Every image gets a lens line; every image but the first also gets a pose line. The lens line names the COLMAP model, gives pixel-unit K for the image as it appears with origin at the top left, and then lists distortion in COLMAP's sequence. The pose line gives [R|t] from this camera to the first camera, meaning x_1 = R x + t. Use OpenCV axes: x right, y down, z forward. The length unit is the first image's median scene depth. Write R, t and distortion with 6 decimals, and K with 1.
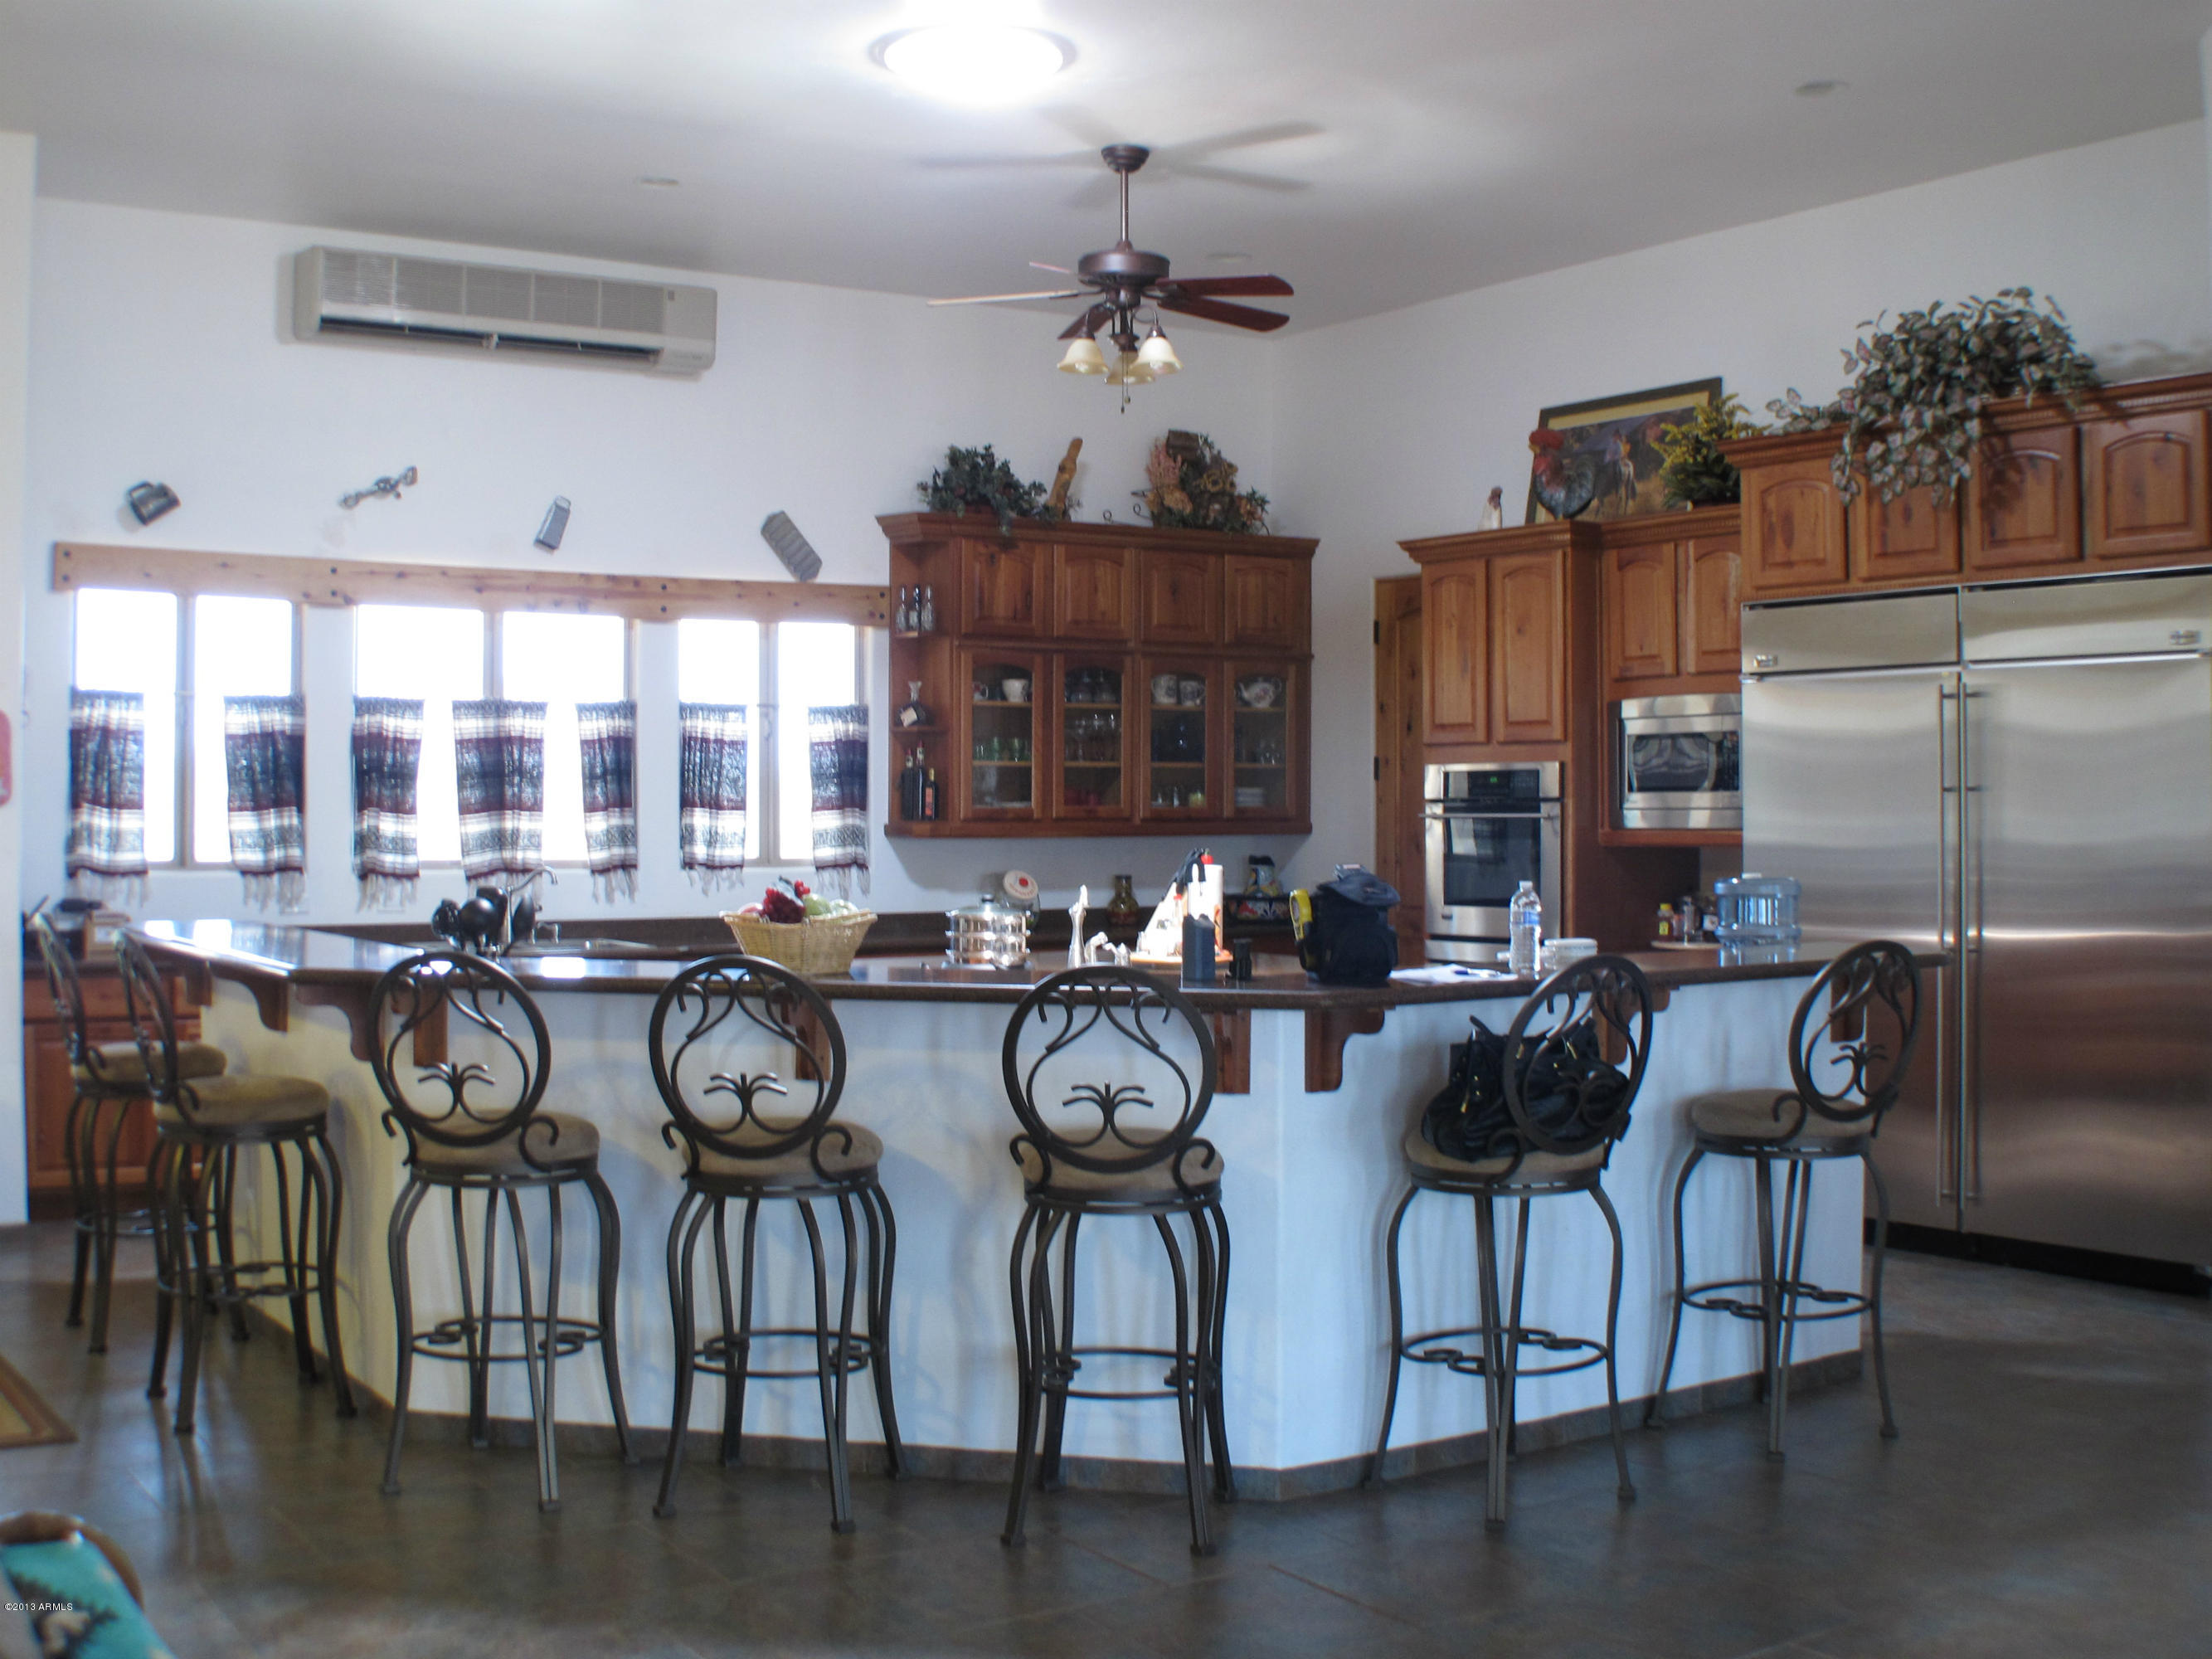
lens RADIAL K [[2489.5, 0, 1106.0], [0, 2489.5, 829.5], [0, 0, 1]] dist [-0.183559, 0.053547]
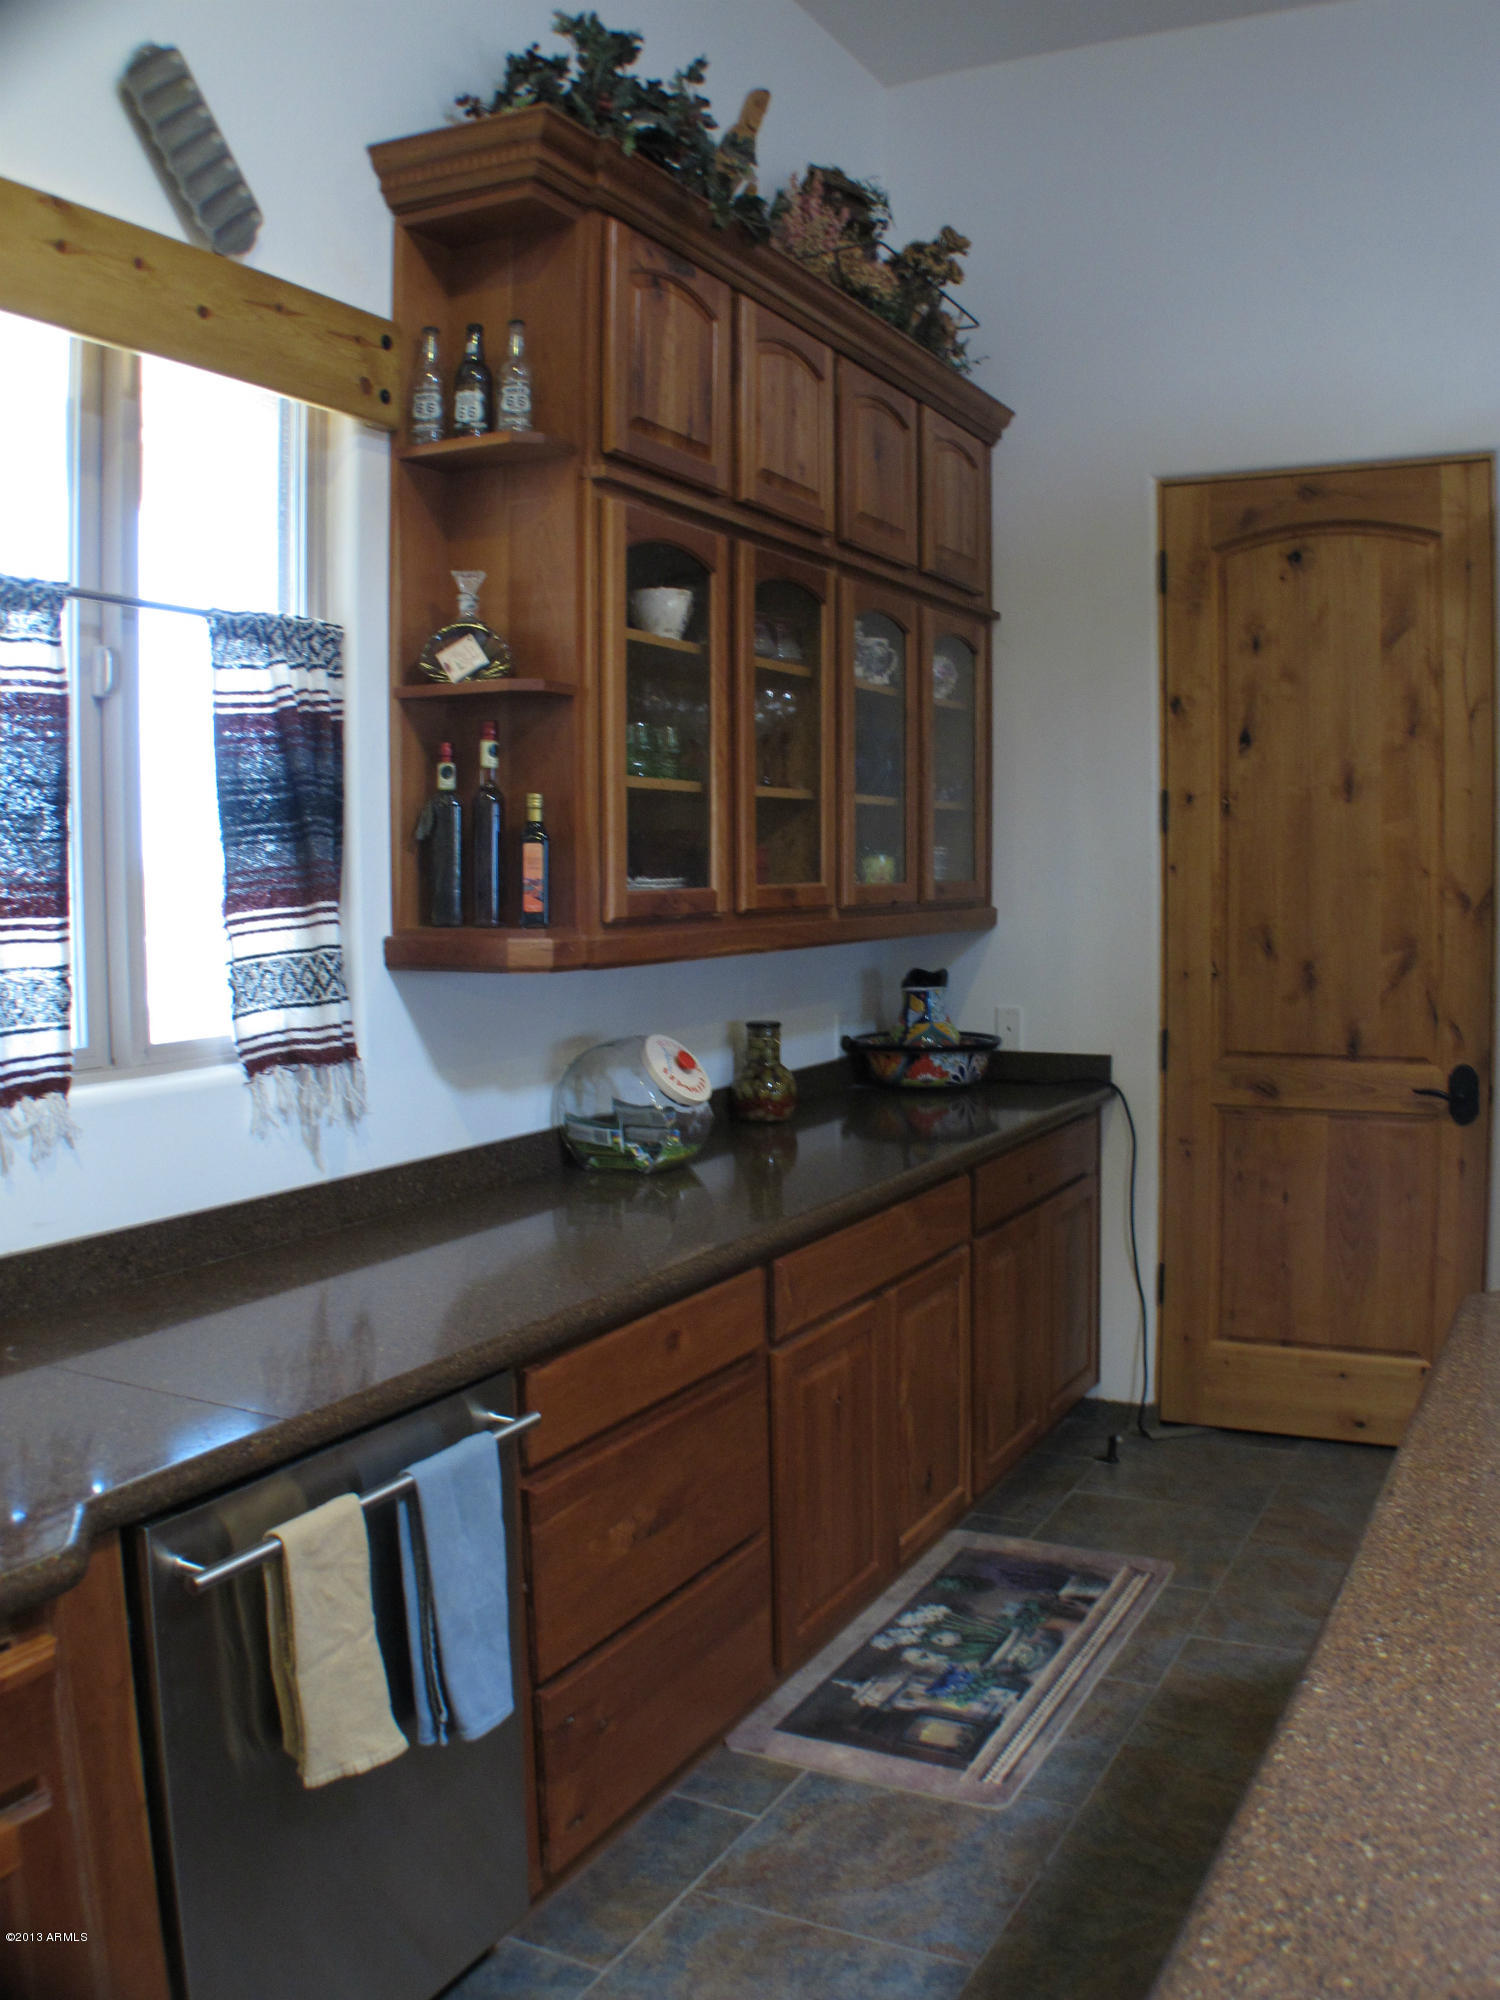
lens RADIAL K [[1714.3, 0, 824.0], [0, 1714.3, 992.4], [0, 0, 1]] dist [-0.210000, 0.085629]
pose [[0.861591, -0.043469, 0.505739, -0.175576], [0.012448, 0.997836, 0.064558, -0.010436], [-0.507451, -0.049327, 0.860267, 0.792879]]
